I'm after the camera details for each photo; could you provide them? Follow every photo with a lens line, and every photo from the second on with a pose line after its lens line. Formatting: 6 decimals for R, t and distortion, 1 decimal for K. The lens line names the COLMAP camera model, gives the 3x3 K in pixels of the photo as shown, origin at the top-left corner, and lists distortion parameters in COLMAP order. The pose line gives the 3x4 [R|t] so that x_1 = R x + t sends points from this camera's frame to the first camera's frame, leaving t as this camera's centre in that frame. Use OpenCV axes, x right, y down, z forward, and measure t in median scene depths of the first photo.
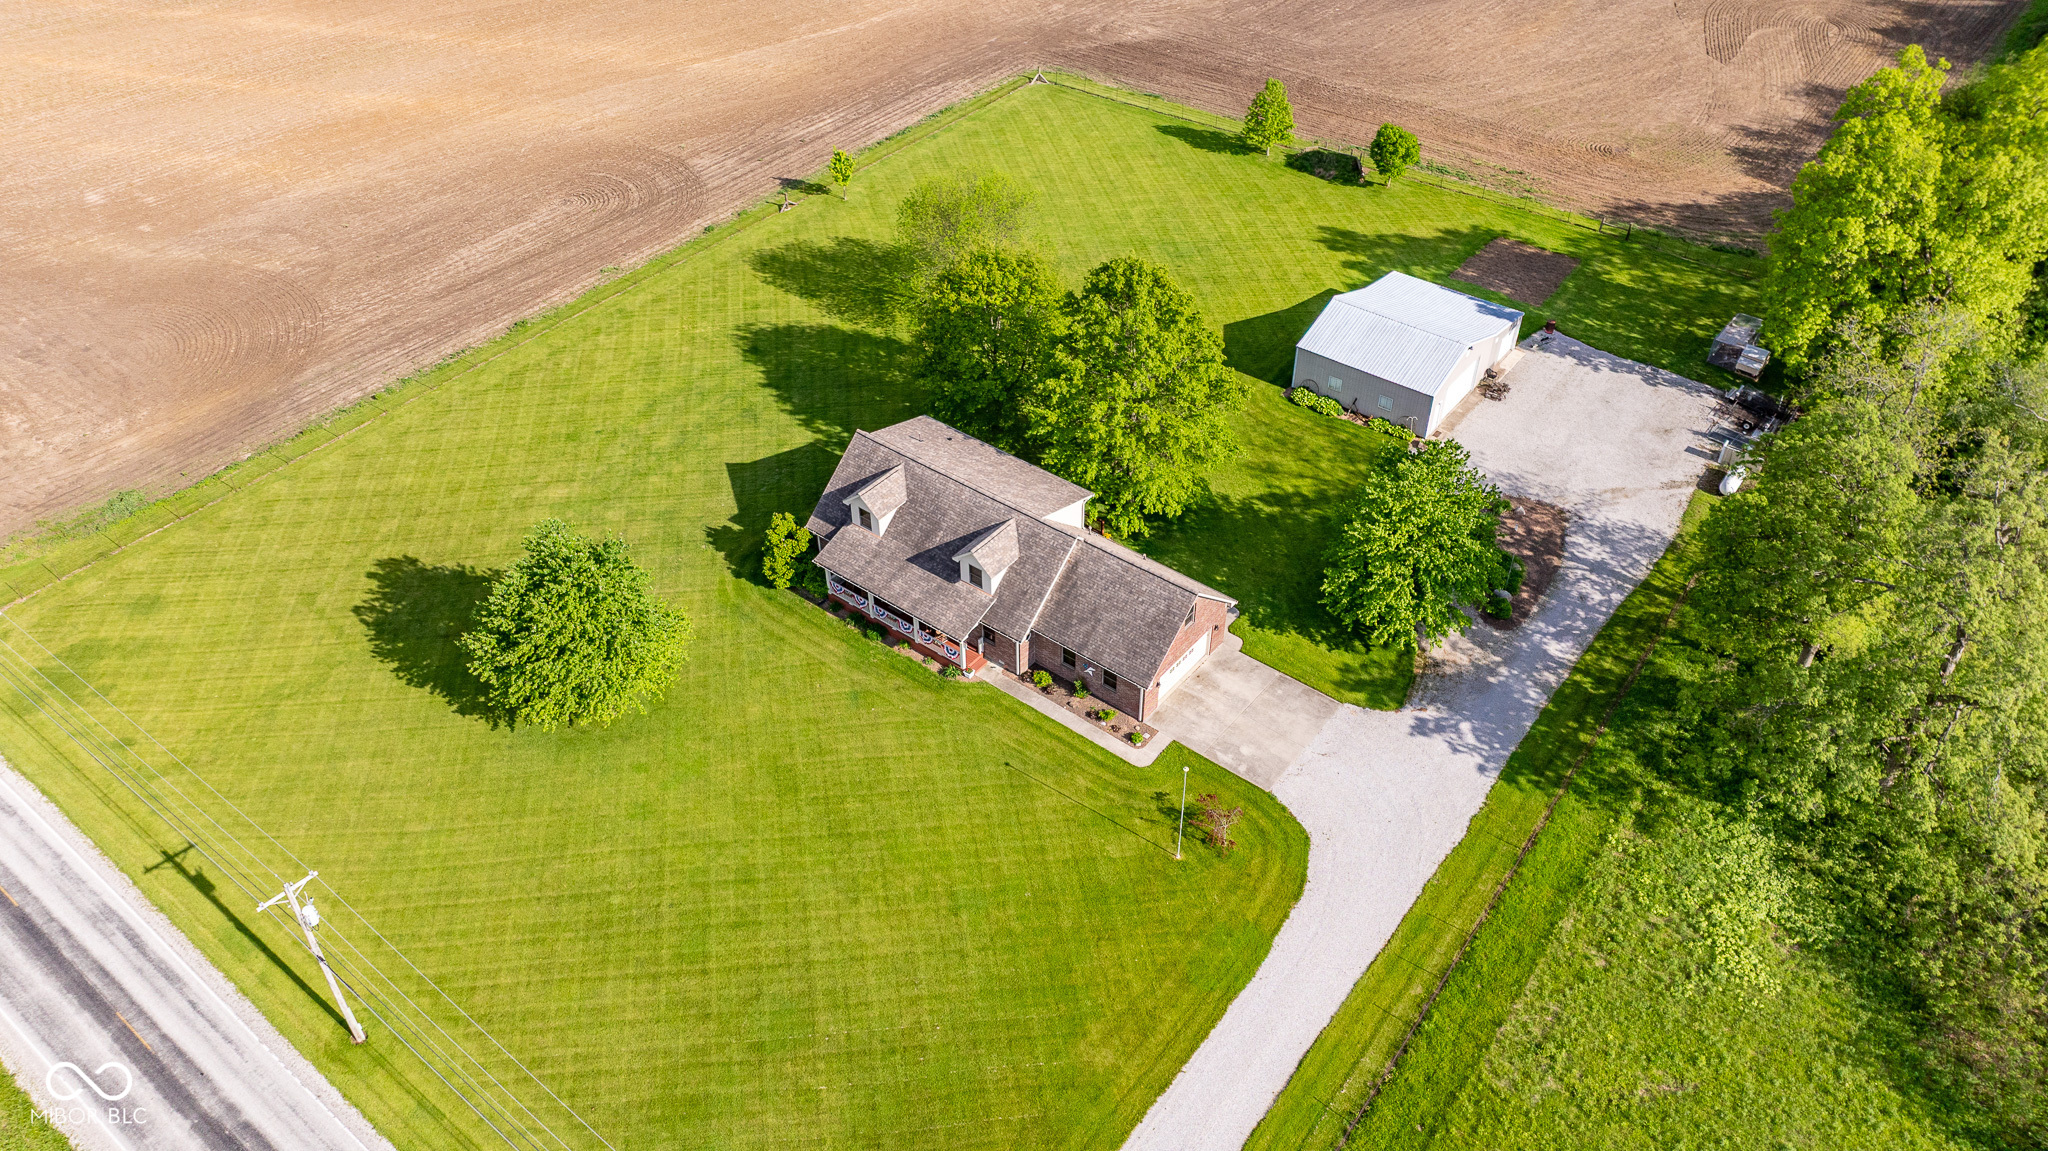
lens RADIAL K [[1434.1, 0, 1027.8], [0, 1434.1, 565.3], [0, 0, 1]] dist [-0.018168, 0.006257]
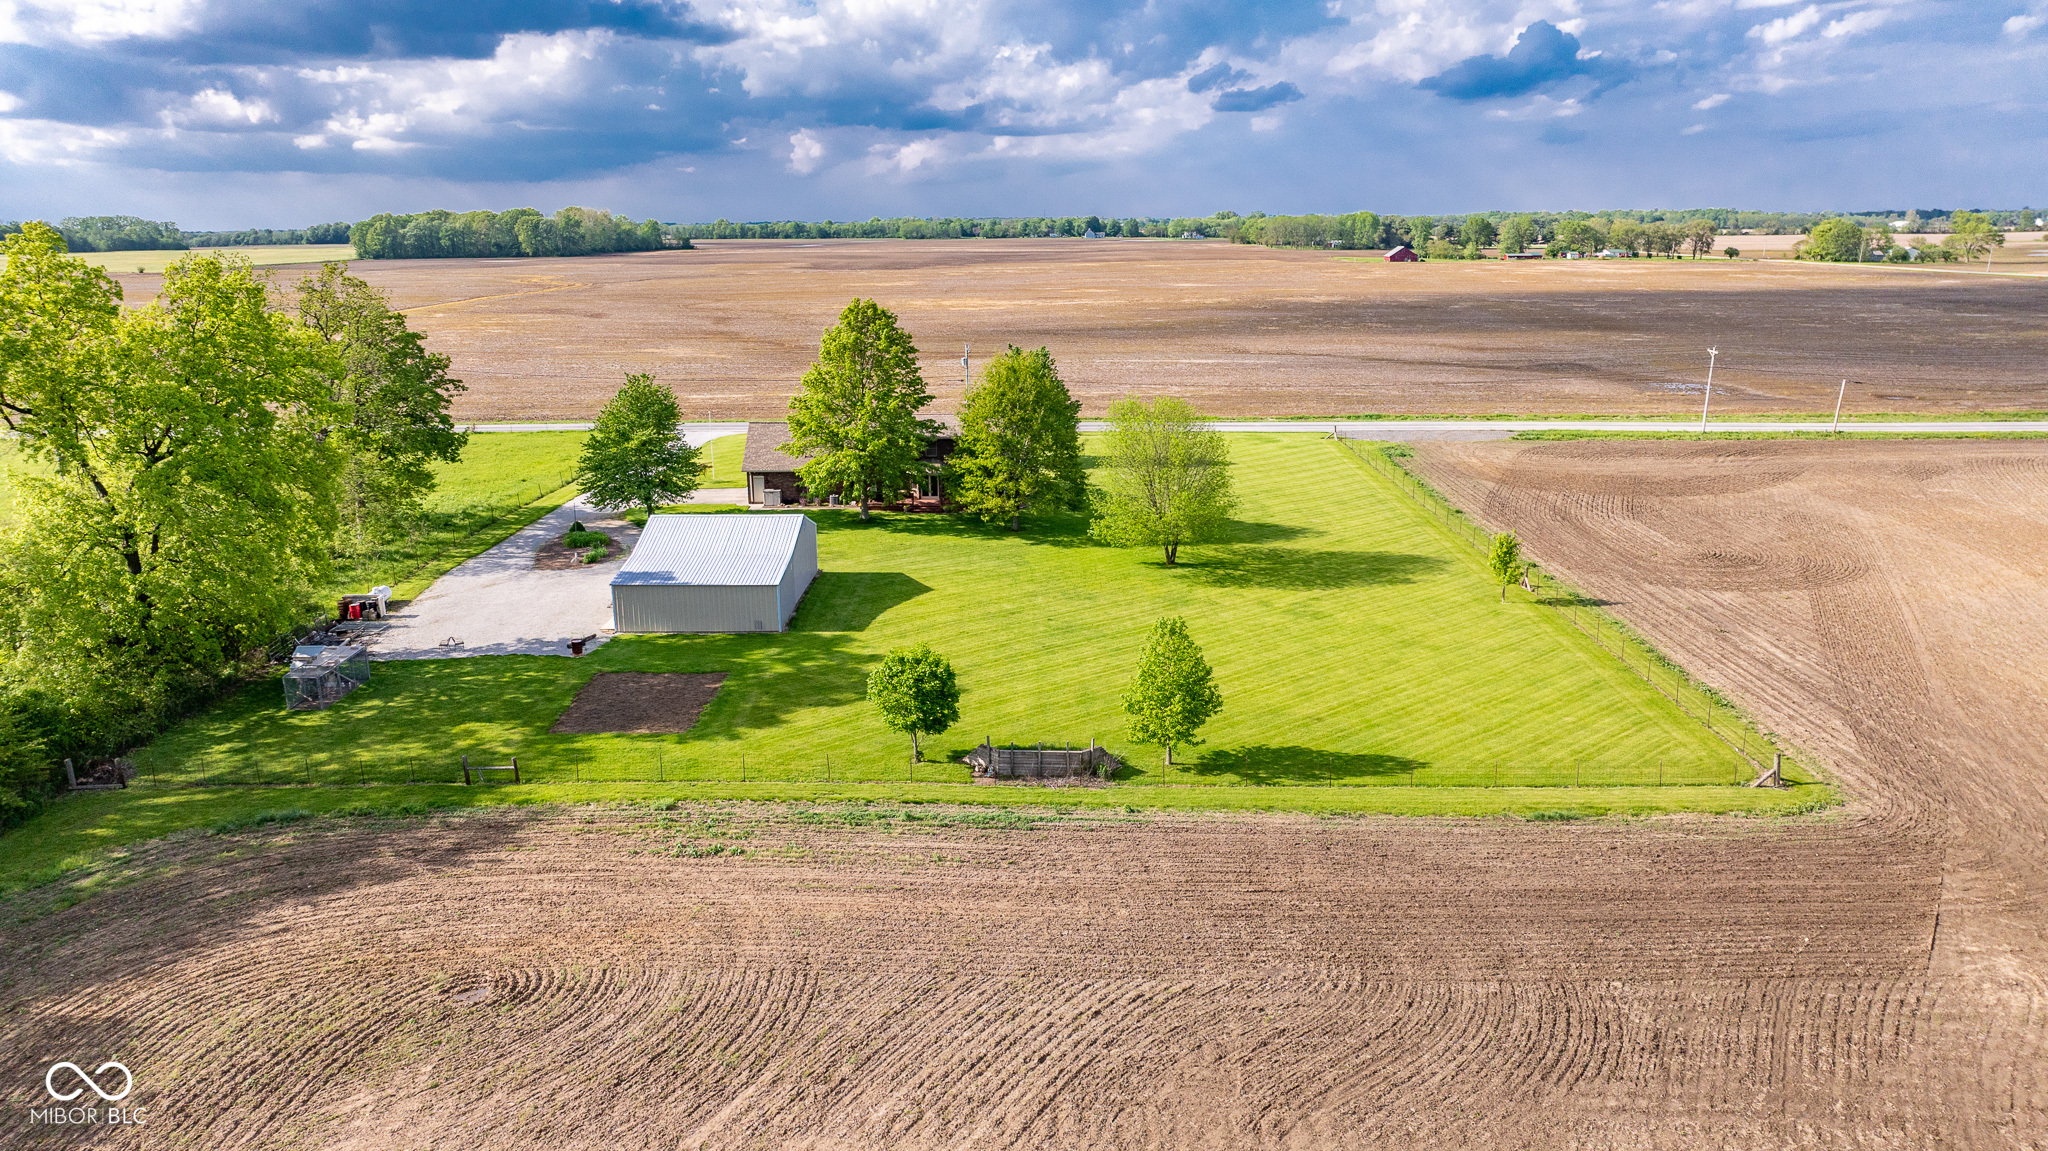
lens RADIAL K [[1427.3, 0, 1024.0], [0, 1427.3, 575.5], [0, 0, 1]] dist [-0.022266, 0.002785]
pose [[-0.798887, 0.154239, -0.581369, 0.791074], [-0.384943, 0.611580, 0.691222, -1.052233], [0.462168, 0.776002, -0.429210, 1.814814]]
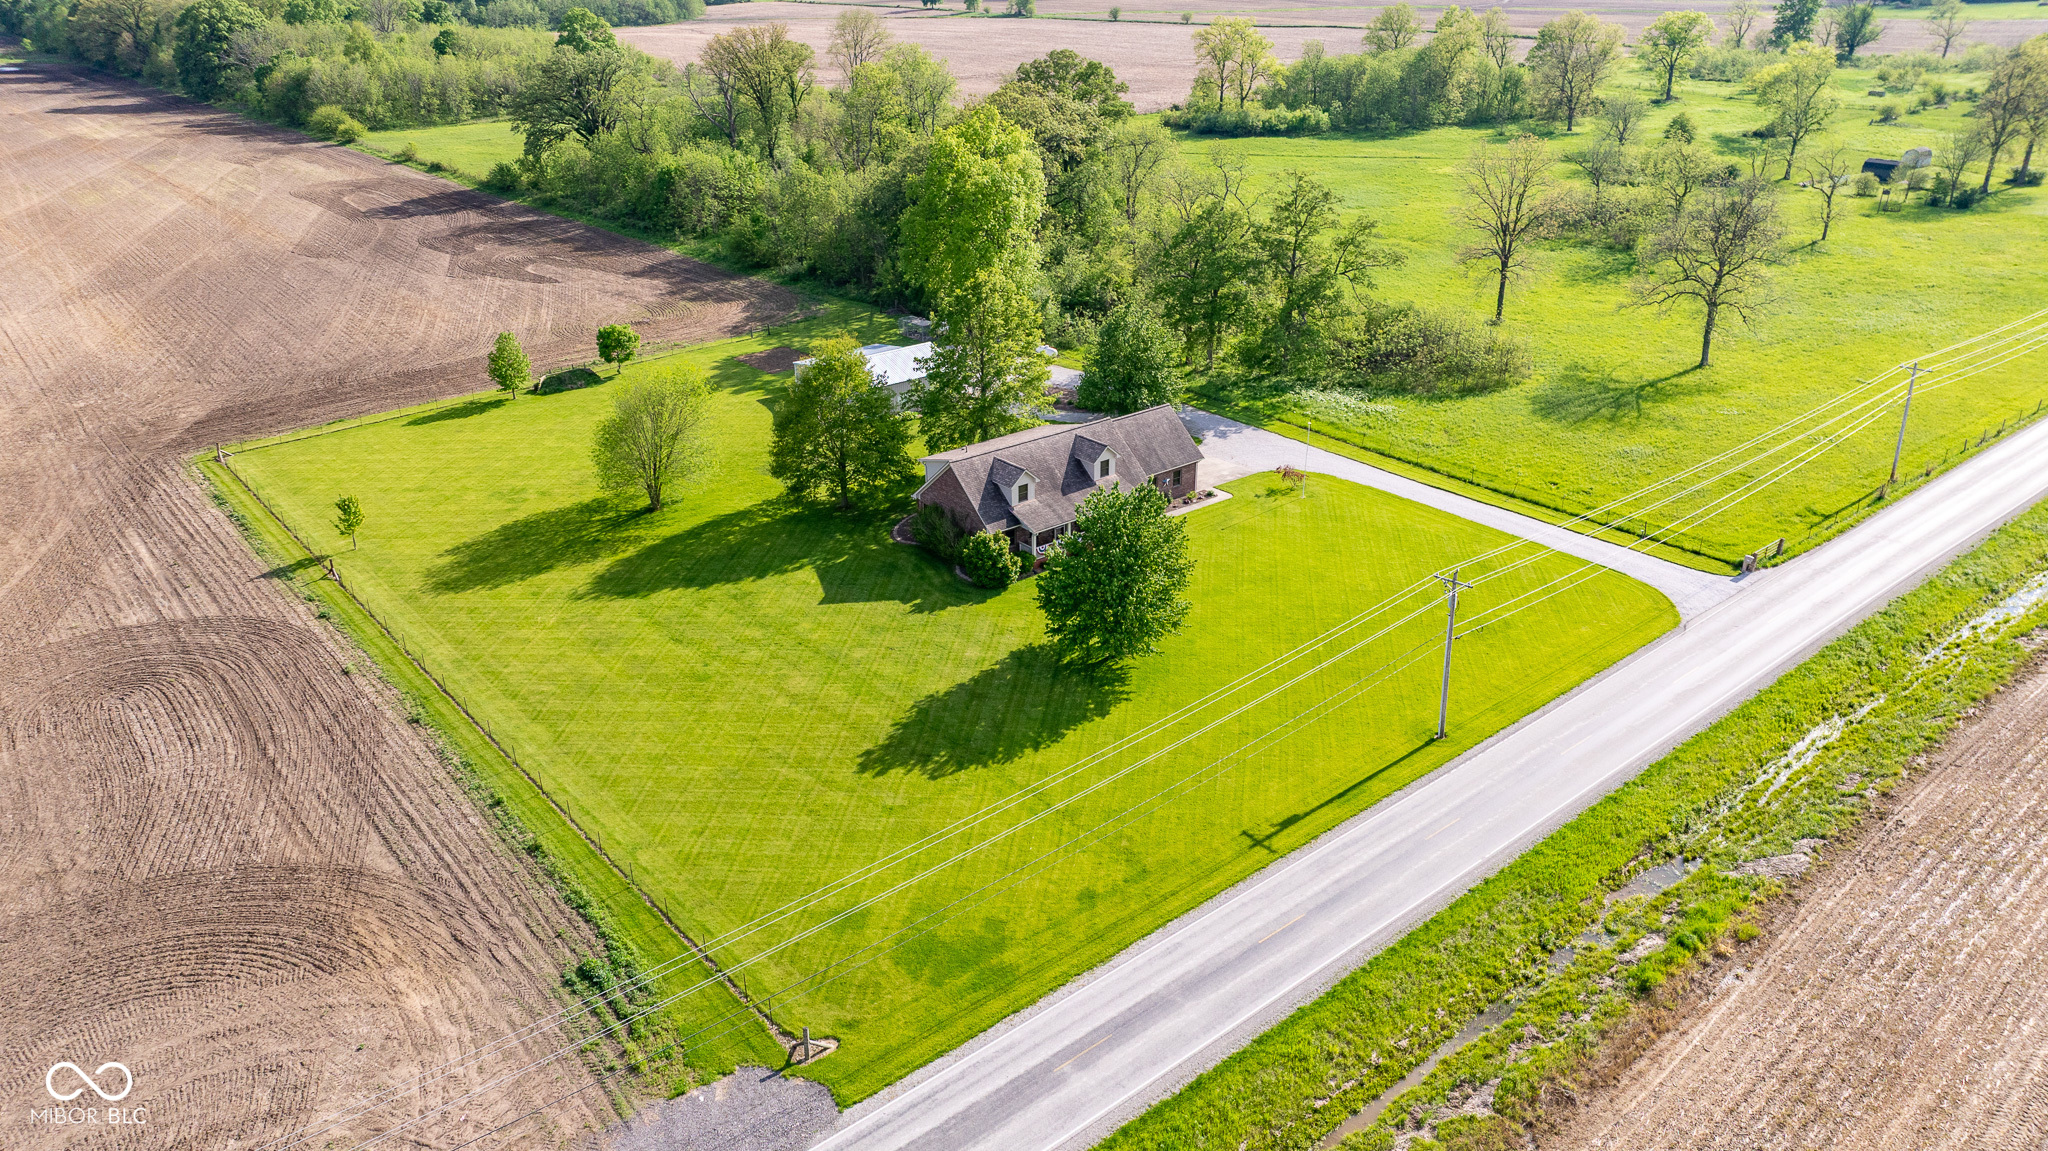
lens RADIAL K [[1434.1, 0, 1027.8], [0, 1434.1, 565.3], [0, 0, 1]] dist [-0.018168, 0.006257]
pose [[0.218074, -0.396574, 0.891724, -1.276721], [0.638411, 0.749067, 0.177005, -0.207917], [-0.738157, 0.530686, 0.416529, 0.482985]]
